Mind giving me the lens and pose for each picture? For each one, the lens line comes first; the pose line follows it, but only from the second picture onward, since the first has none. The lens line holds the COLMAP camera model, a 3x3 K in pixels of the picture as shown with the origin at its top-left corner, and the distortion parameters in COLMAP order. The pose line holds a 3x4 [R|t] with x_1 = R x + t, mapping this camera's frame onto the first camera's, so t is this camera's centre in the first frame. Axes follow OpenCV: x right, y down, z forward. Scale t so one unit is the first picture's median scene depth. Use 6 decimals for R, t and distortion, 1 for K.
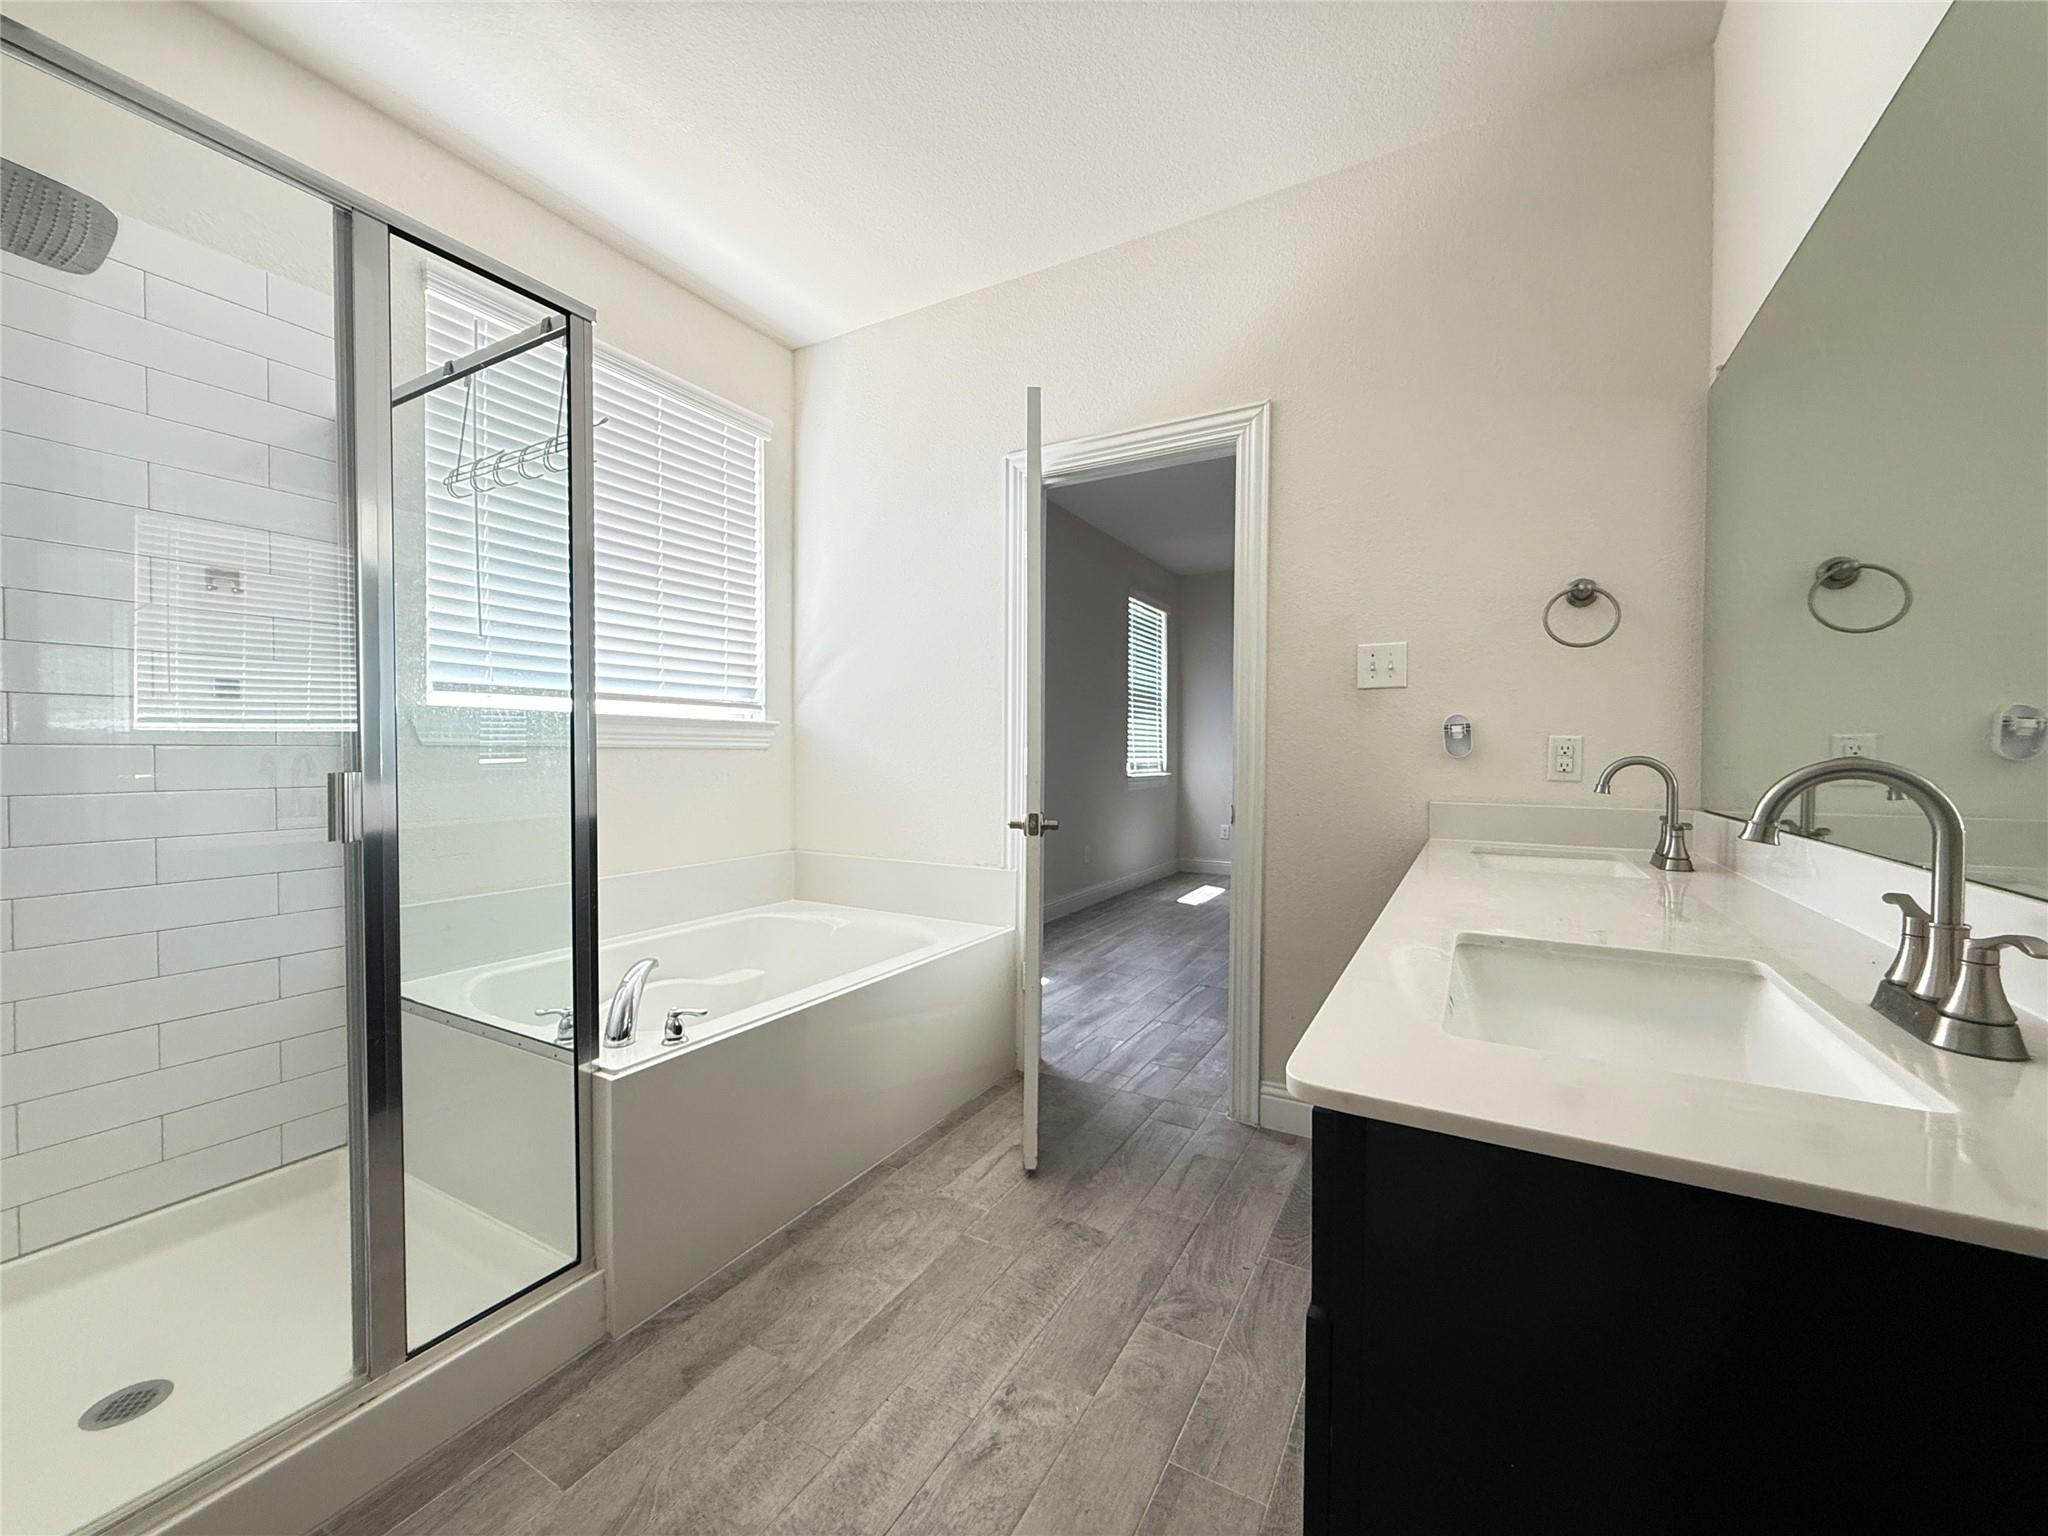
lens RADIAL K [[812.6, 0, 1025.4], [0, 812.6, 765.5], [0, 0, 1]] dist [-0.000816, -0.000724]
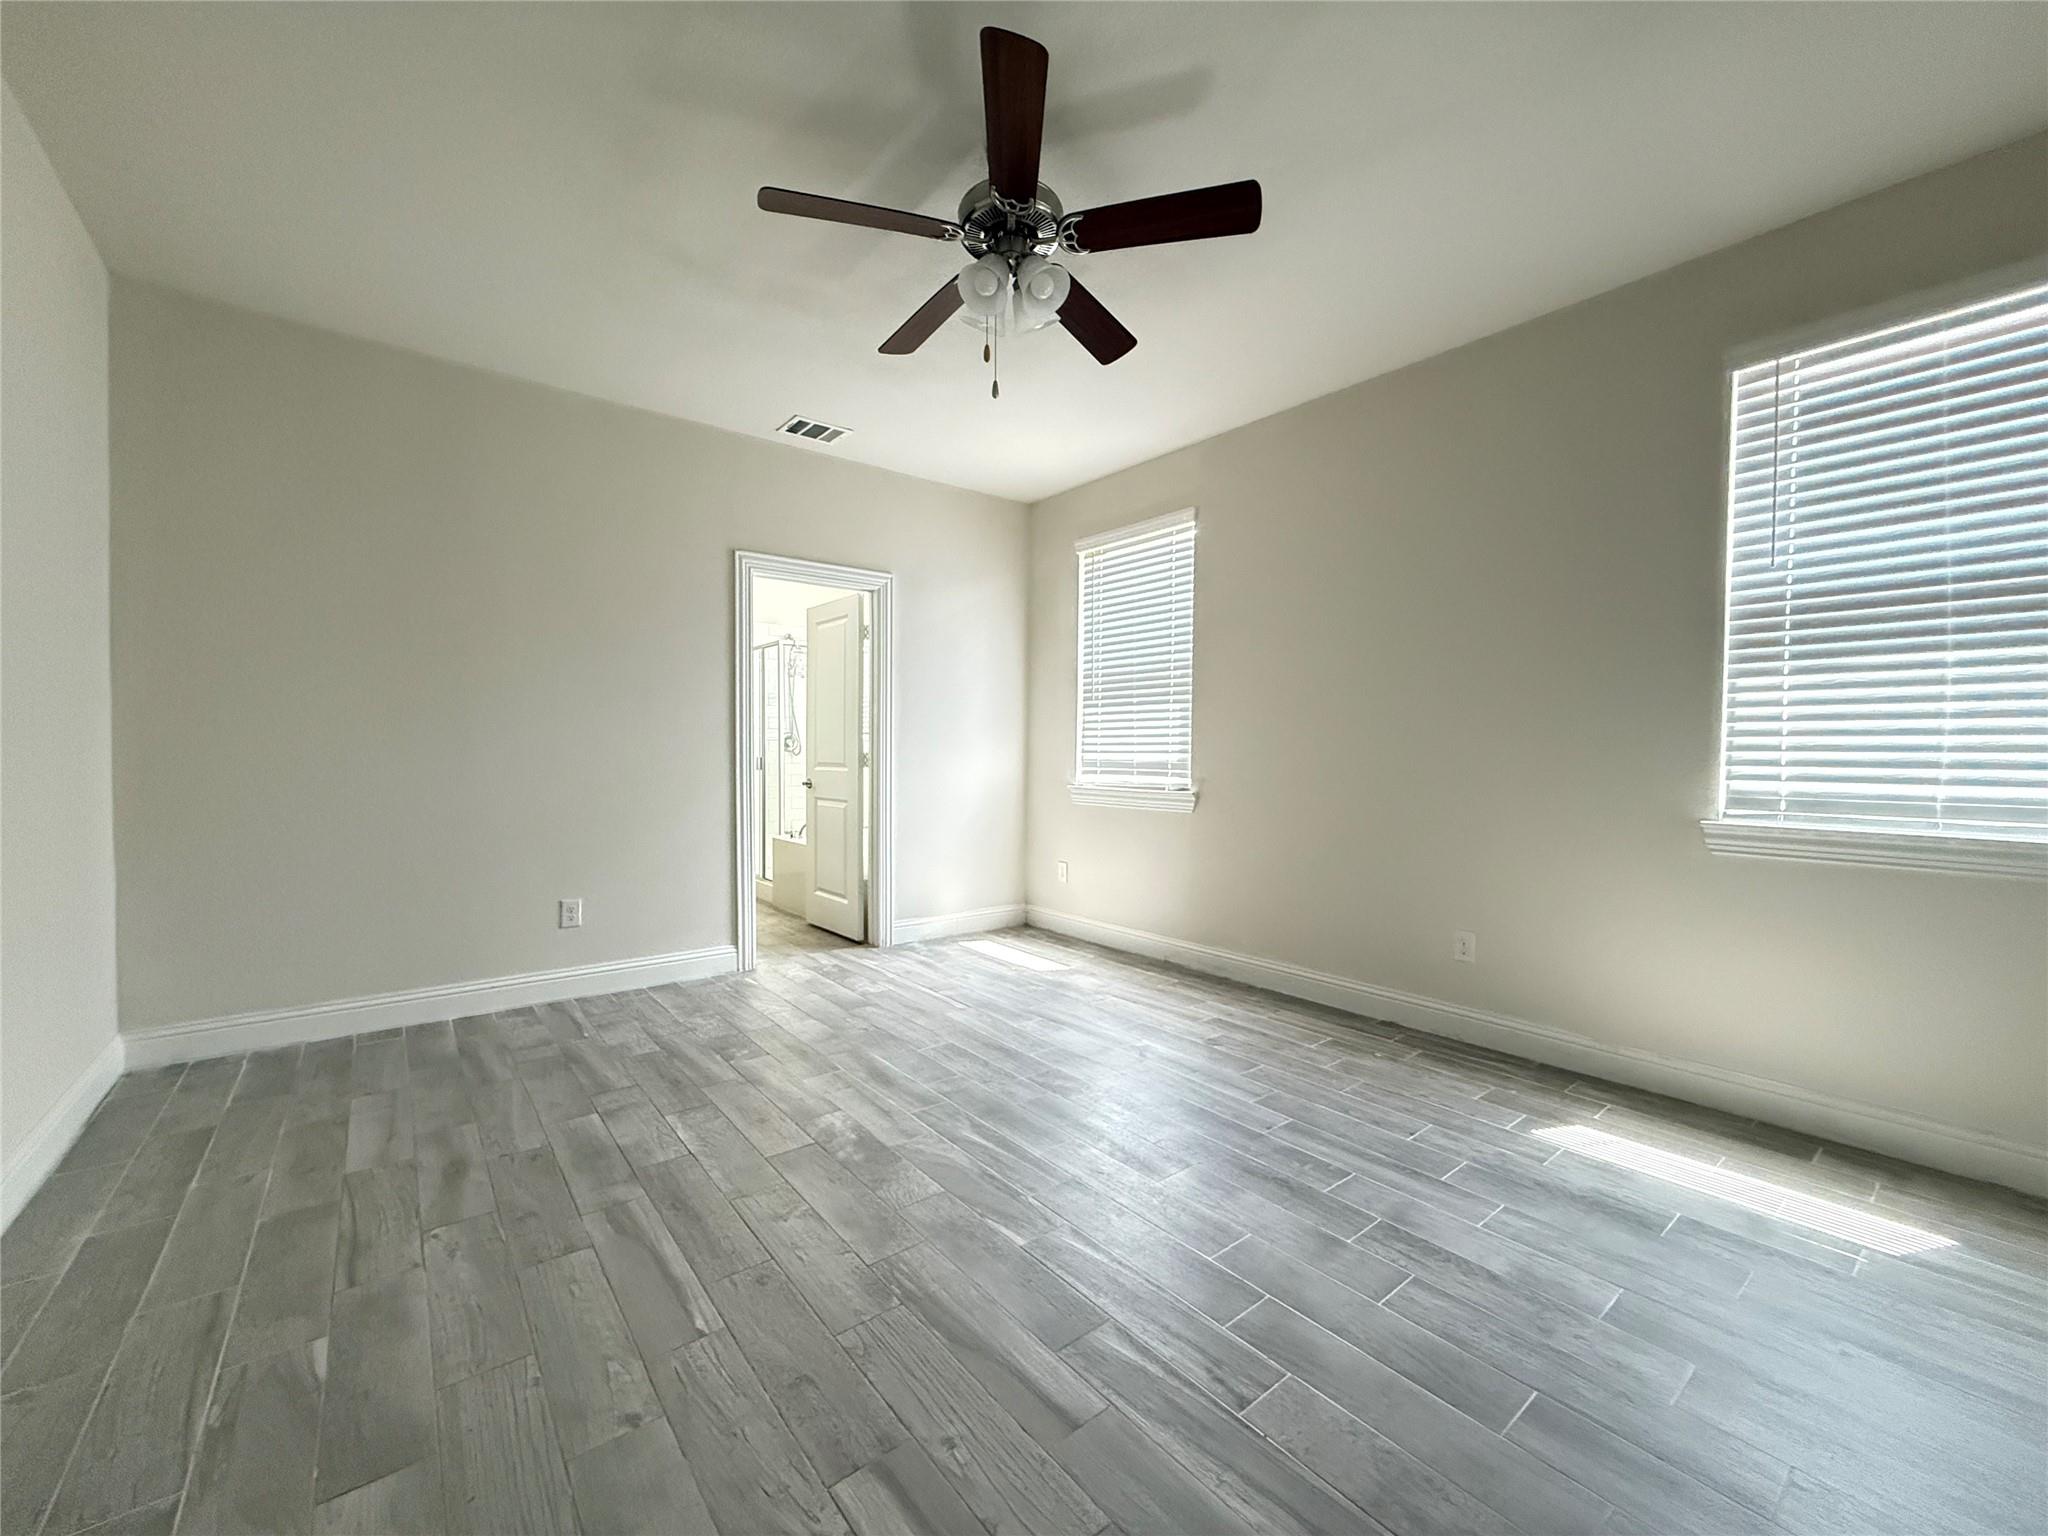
lens RADIAL K [[812.6, 0, 1024.2], [0, 812.6, 763.4], [0, 0, 1]] dist [-0.000816, -0.000724]
pose [[-0.369239, 0.011776, -0.929260, 1.325874], [-0.017989, 0.999642, 0.019816, -0.040007], [0.929160, 0.024033, -0.368895, 1.746679]]
